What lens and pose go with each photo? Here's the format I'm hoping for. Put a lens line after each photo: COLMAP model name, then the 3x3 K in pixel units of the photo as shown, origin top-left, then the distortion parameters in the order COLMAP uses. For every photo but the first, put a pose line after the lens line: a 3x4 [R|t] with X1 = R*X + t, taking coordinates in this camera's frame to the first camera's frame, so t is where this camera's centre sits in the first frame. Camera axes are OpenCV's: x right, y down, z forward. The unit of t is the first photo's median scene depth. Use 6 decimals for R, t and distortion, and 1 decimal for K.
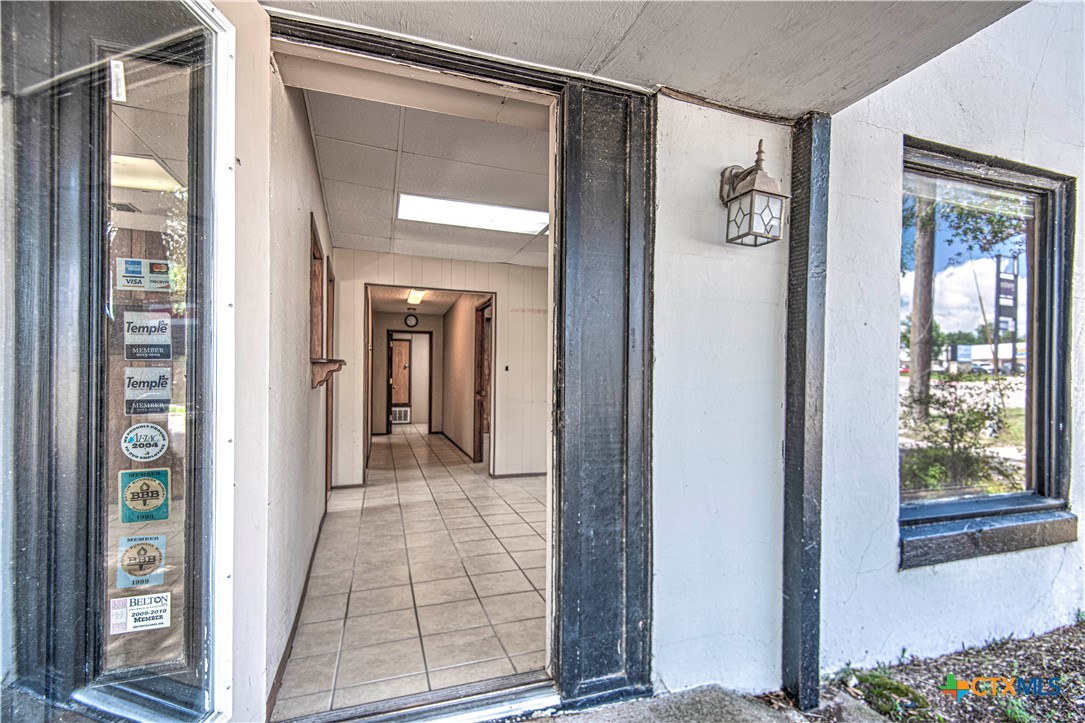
lens RADIAL K [[497.6, 0, 565.9], [0, 497.6, 382.7], [0, 0, 1]] dist [0.029284, -0.007621]
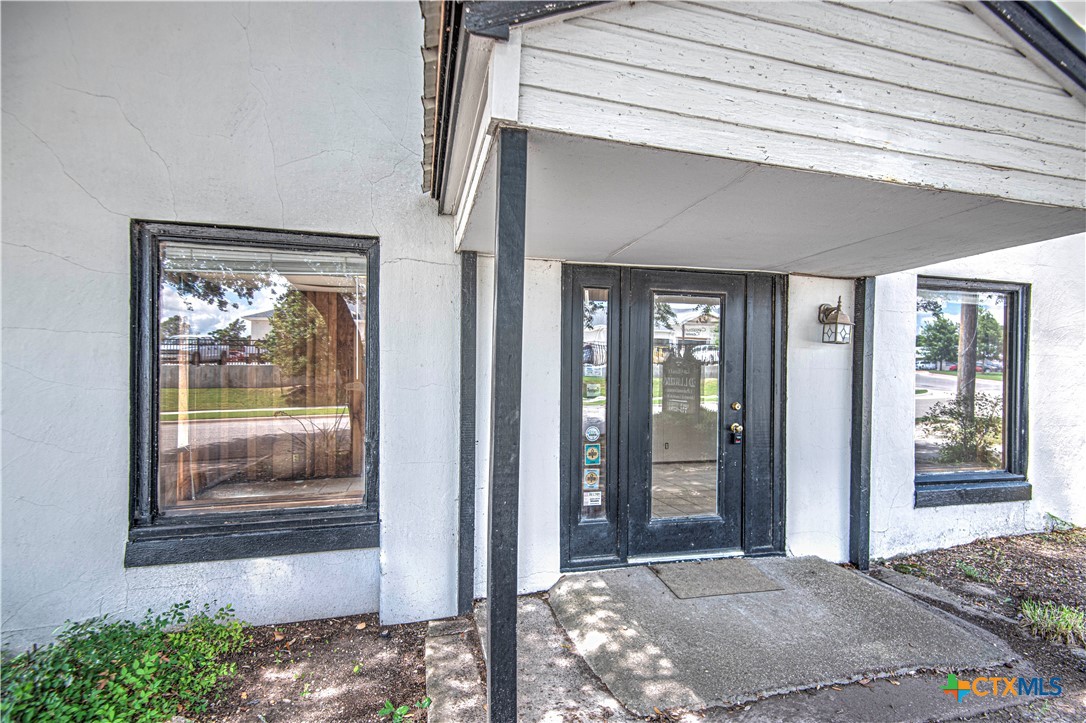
lens RADIAL K [[498.1, 0, 562.4], [0, 498.1, 374.5], [0, 0, 1]] dist [0.029284, -0.007621]
pose [[0.996118, 0.003279, -0.087972, -0.541839], [-0.003622, 0.999986, -0.003732, -0.126065], [0.087959, 0.004036, 0.996116, -1.114036]]
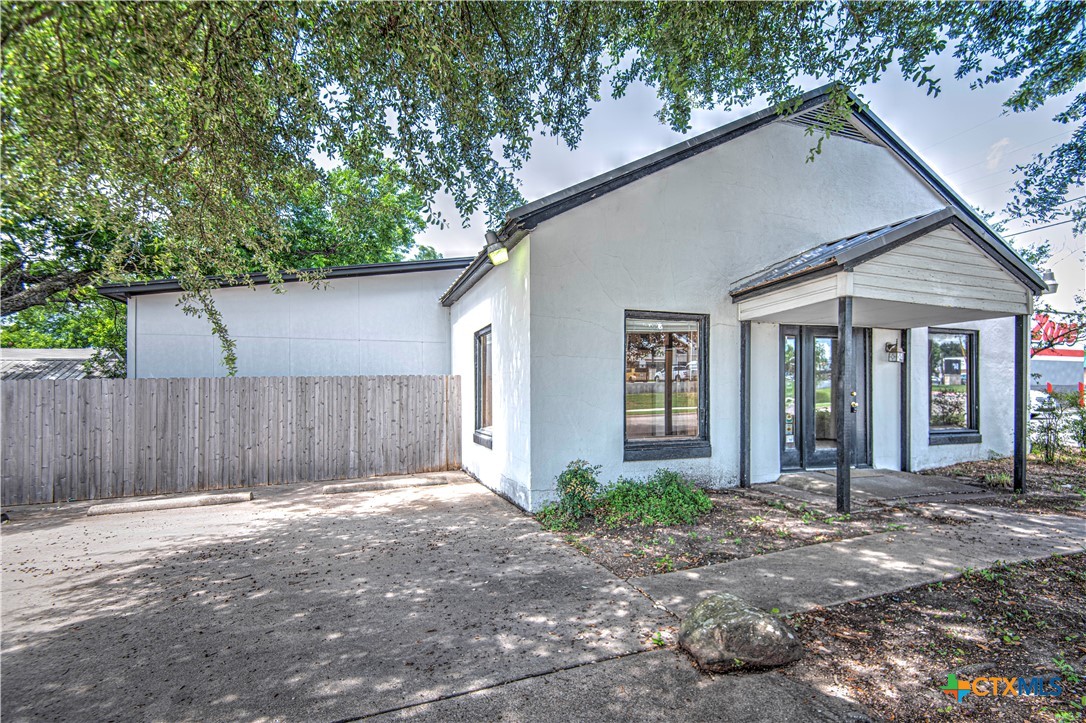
lens RADIAL K [[498.1, 0, 573.3], [0, 498.1, 387.4], [0, 0, 1]] dist [0.029284, -0.007621]
pose [[0.999845, -0.009360, 0.014913, -2.237783], [0.009582, 0.999844, -0.014848, -0.022907], [-0.014771, 0.014989, 0.999779, -2.982270]]
